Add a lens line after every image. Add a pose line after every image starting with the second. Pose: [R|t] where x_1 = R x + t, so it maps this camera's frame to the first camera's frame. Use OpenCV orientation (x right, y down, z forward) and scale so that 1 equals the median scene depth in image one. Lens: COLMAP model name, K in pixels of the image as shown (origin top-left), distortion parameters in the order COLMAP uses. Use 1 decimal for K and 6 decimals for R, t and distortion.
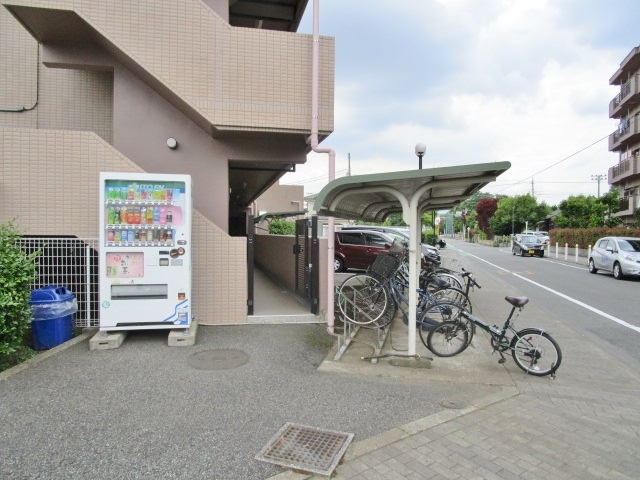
lens RADIAL K [[454.9, 0, 320.0], [0, 454.9, 240.0], [0, 0, 1]] dist [-0.020656, -0.002627]
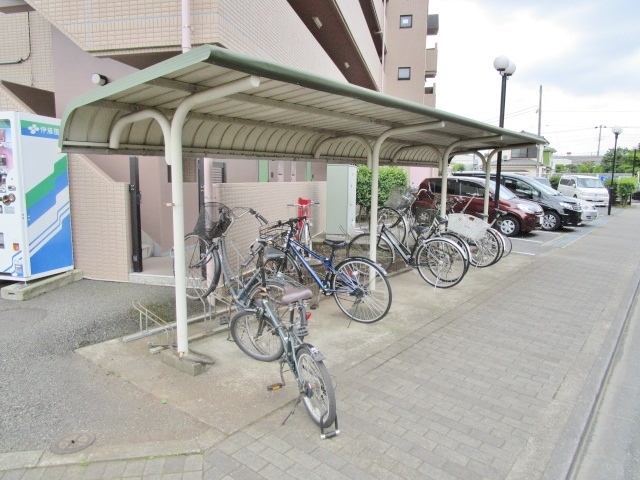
lens RADIAL K [[454.9, 0, 320.0], [0, 454.9, 240.0], [0, 0, 1]] dist [-0.020656, -0.002627]
pose [[0.904135, 0.060364, -0.422960, 0.640629], [-0.011539, 0.993058, 0.117062, -0.003974], [0.427090, -0.100959, 0.898555, 0.445132]]
